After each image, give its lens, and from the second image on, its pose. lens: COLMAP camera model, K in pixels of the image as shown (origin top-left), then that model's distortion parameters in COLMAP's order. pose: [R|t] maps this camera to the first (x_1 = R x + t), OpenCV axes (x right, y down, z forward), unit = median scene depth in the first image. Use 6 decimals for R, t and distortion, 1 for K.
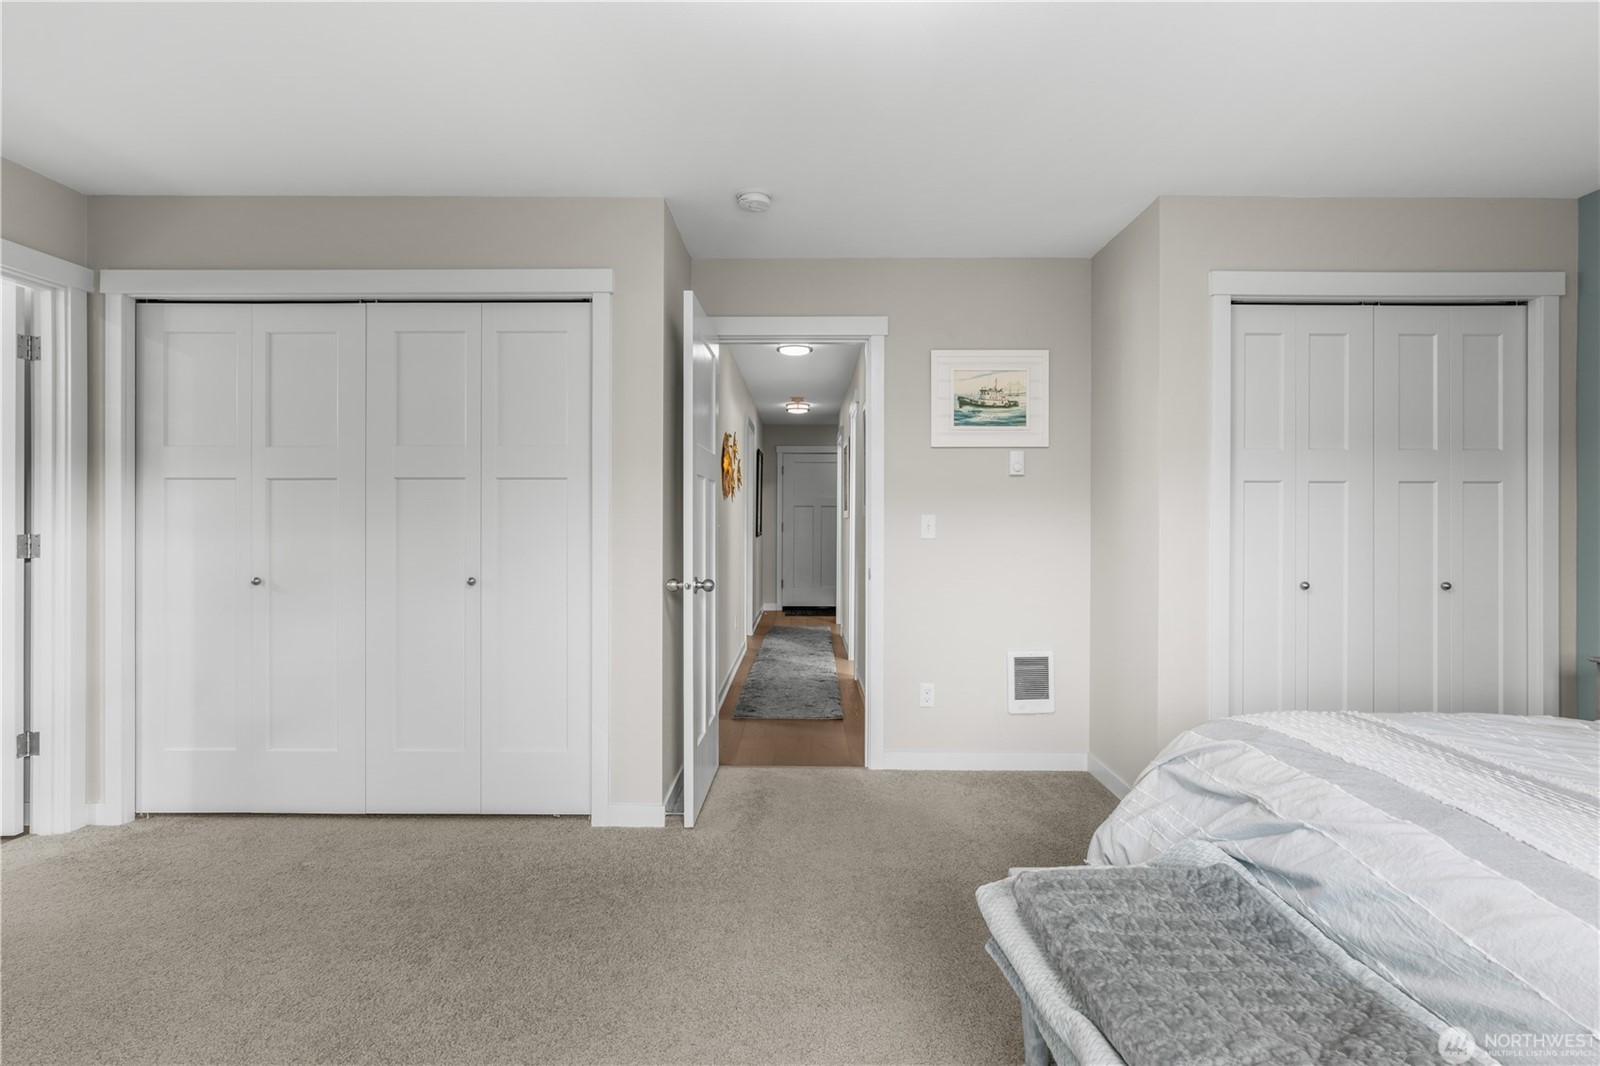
lens RADIAL K [[779.7, 0, 802.1], [0, 779.7, 529.1], [0, 0, 1]] dist [-0.004960, -0.000164]
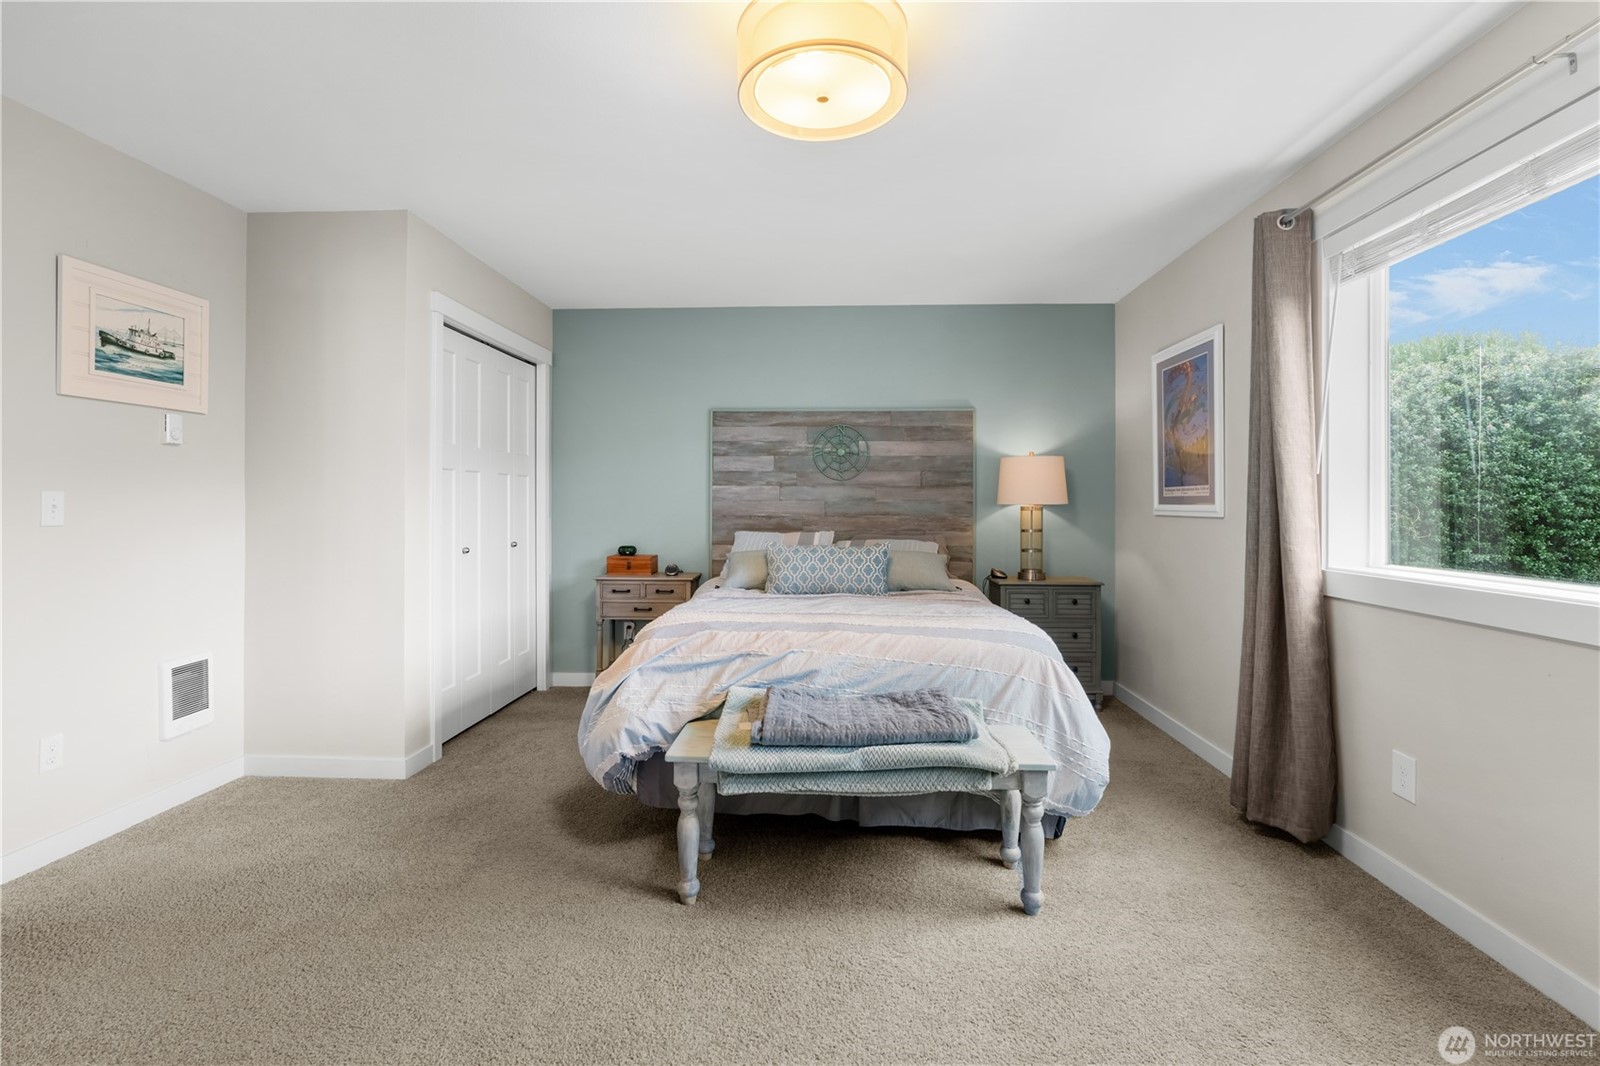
lens RADIAL K [[746.5, 0, 794.2], [0, 746.5, 502.1], [0, 0, 1]] dist [-0.009766, 0.001252]
pose [[0.053652, -0.001391, 0.998559, -0.462487], [0.007112, 0.999974, 0.001011, -0.004650], [-0.998534, 0.007047, 0.053660, 0.311867]]
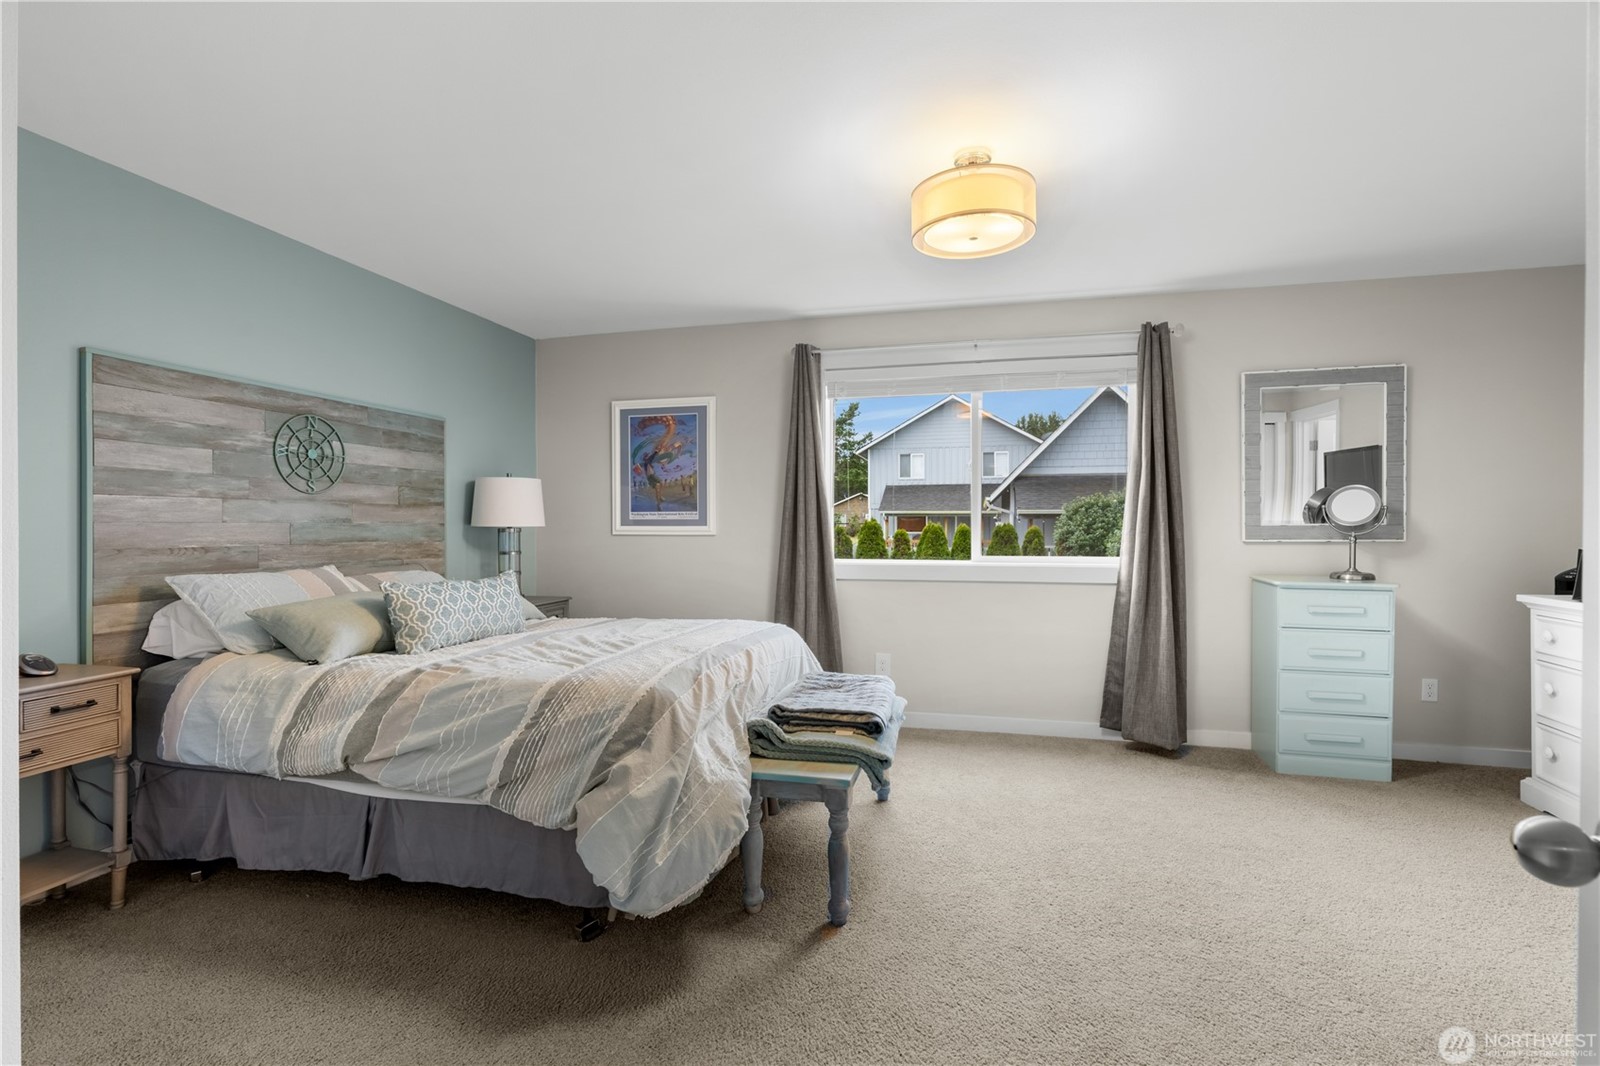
lens RADIAL K [[746.5, 0, 795.7], [0, 746.5, 524.1], [0, 0, 1]] dist [-0.009766, 0.001252]
pose [[-0.974368, -0.002484, 0.224947, -0.148743], [-0.000346, 0.999954, 0.009545, -0.009259], [-0.224960, 0.009222, -0.974324, 0.764704]]
